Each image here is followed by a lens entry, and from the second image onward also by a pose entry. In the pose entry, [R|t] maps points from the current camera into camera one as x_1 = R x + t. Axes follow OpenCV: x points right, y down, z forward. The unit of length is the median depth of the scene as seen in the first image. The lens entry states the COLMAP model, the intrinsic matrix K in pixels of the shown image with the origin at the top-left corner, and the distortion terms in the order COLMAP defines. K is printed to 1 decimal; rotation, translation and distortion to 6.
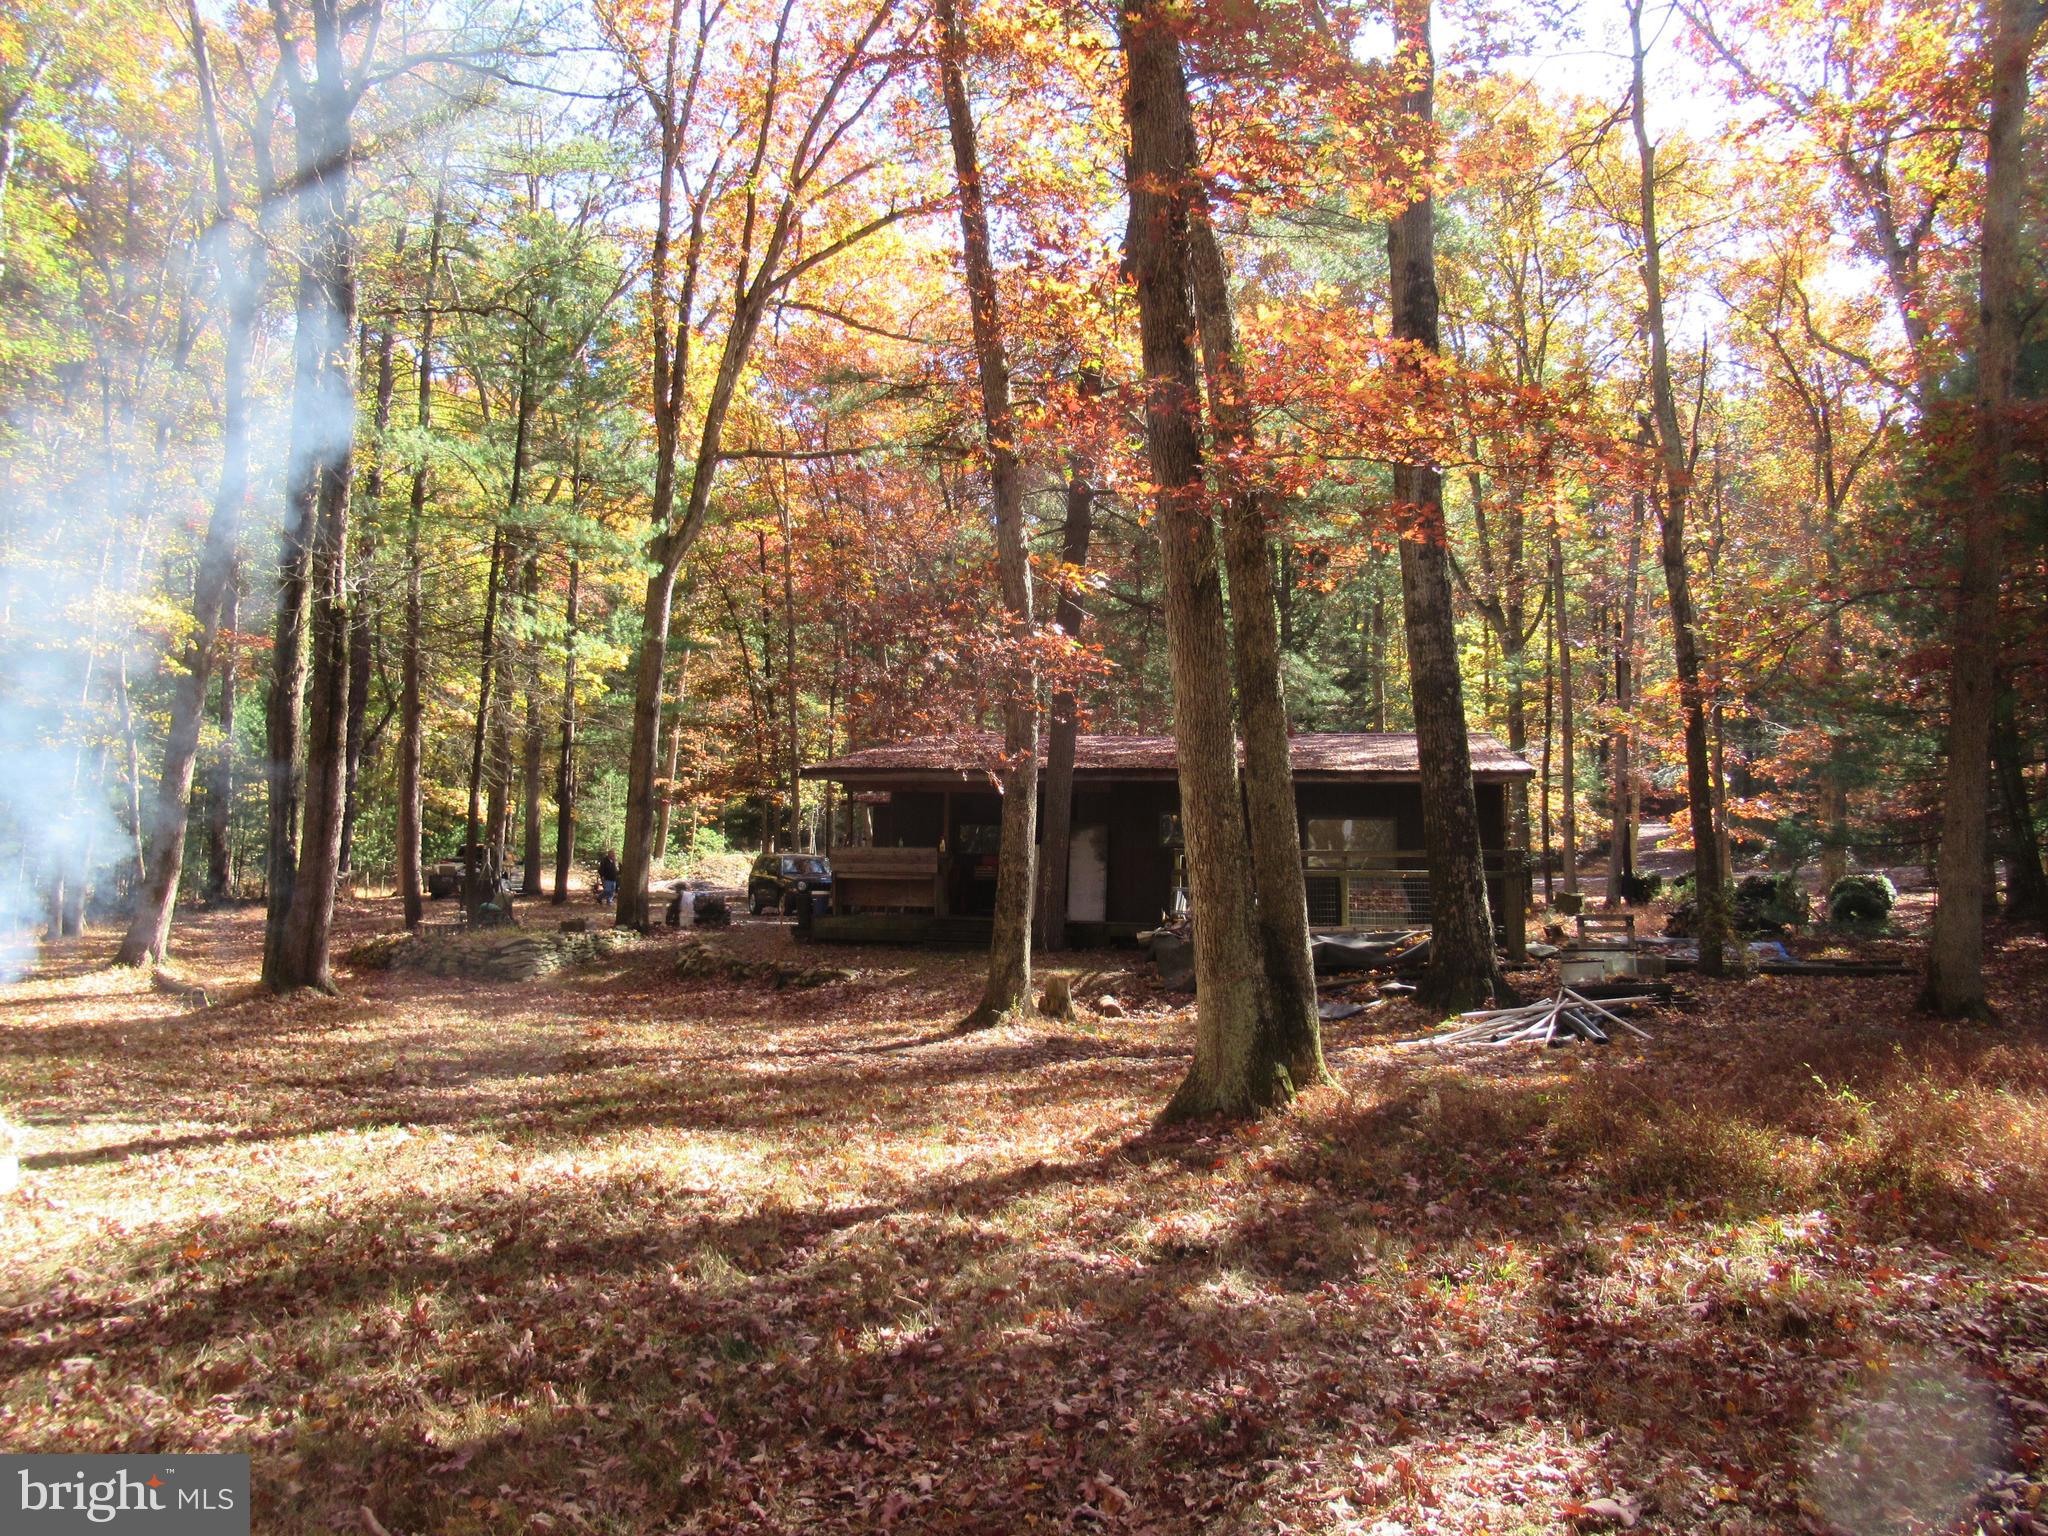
lens RADIAL K [[1513.5, 0, 1024.0], [0, 1513.5, 768.0], [0, 0, 1]] dist [-0.014527, -0.009217]
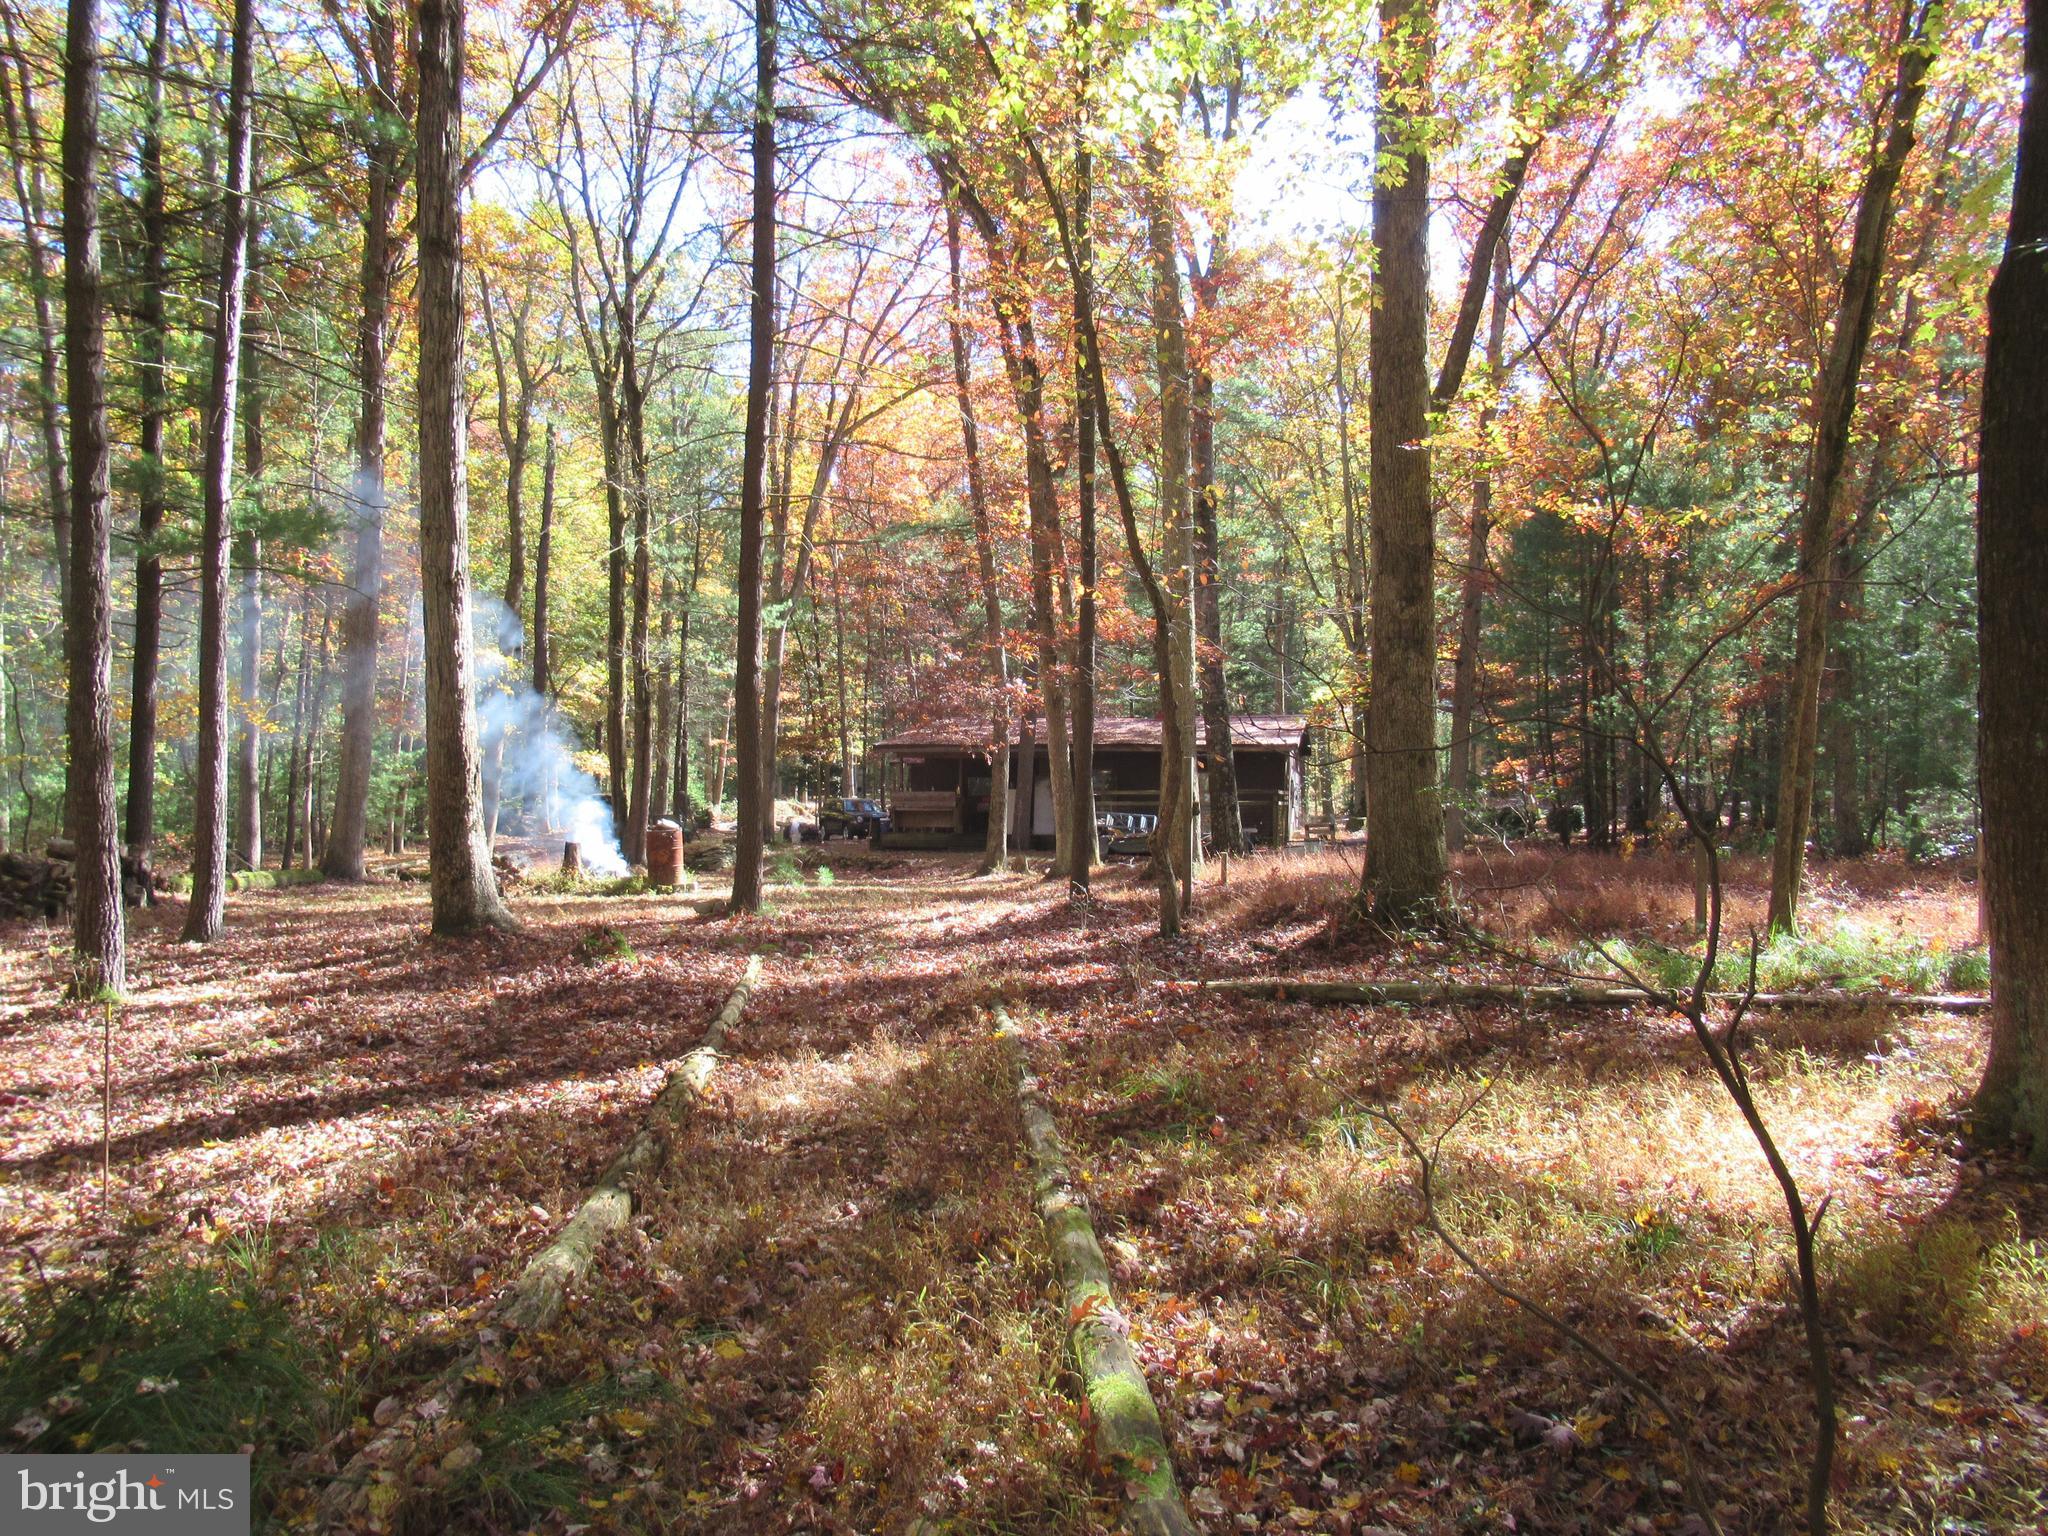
lens RADIAL K [[1513.5, 0, 1024.0], [0, 1513.5, 768.0], [0, 0, 1]] dist [-0.014527, -0.009217]
pose [[0.999953, -0.007592, 0.005963, 0.014853], [0.007368, 0.999296, 0.036783, -0.041021], [-0.006238, -0.036737, 0.999305, -0.901448]]
